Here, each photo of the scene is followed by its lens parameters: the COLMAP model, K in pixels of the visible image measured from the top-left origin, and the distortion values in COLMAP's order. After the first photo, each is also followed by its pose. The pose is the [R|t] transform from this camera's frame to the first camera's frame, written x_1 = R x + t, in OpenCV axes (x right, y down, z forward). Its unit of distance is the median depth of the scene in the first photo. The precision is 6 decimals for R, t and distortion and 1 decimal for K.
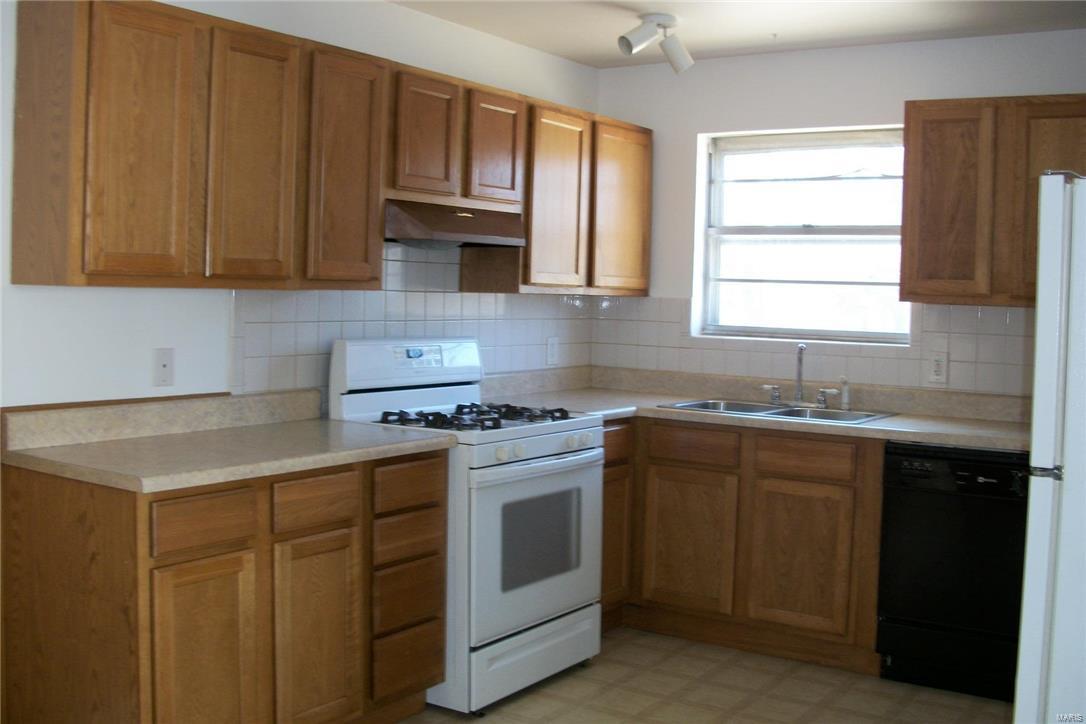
lens RADIAL K [[1130.5, 0, 567.4], [0, 1130.5, 358.0], [0, 0, 1]] dist [-0.255622, 0.346812]
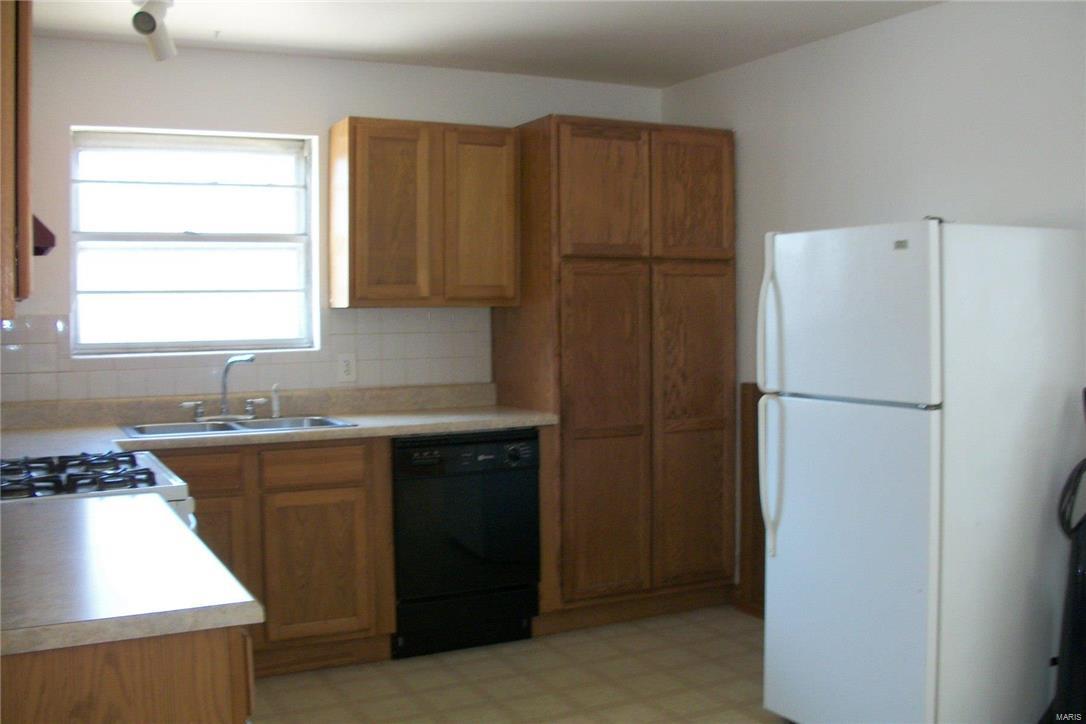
lens RADIAL K [[1130.5, 0, 567.4], [0, 1130.5, 358.0], [0, 0, 1]] dist [-0.255622, 0.346812]
pose [[0.478764, -0.071302, 0.875043, -0.542576], [0.072633, 0.996497, 0.041459, -0.031953], [-0.874934, 0.043708, 0.482266, 0.312757]]
